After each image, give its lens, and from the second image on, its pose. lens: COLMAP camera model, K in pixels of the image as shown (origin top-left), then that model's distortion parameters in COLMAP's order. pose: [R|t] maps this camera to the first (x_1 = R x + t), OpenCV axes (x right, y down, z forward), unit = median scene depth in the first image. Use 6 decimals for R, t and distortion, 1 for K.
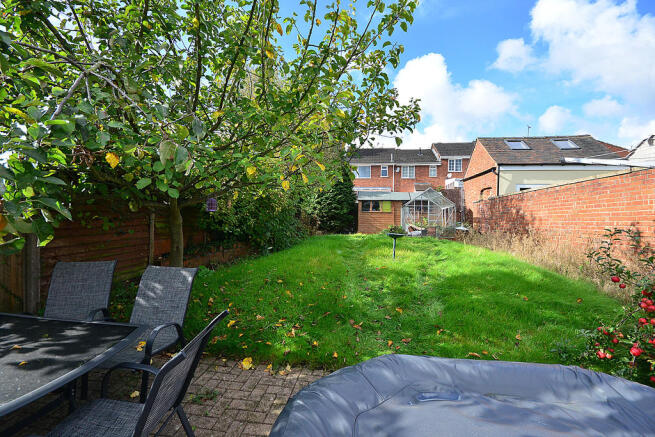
lens RADIAL K [[292.1, 0, 327.1], [0, 292.1, 219.3], [0, 0, 1]] dist [-0.002449, -0.000303]
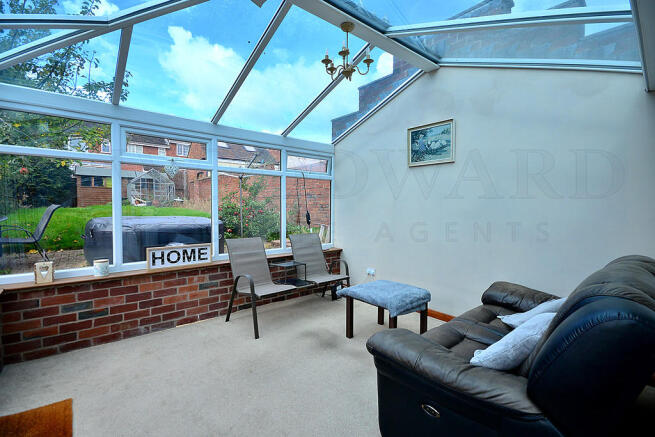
lens RADIAL K [[292.1, 0, 326.7], [0, 292.1, 215.9], [0, 0, 1]] dist [-0.002449, -0.000303]
pose [[0.666165, -0.032017, 0.745117, -0.069420], [-0.000133, 0.999073, 0.043049, 0.030548], [-0.745804, -0.028777, 0.665543, -0.295636]]
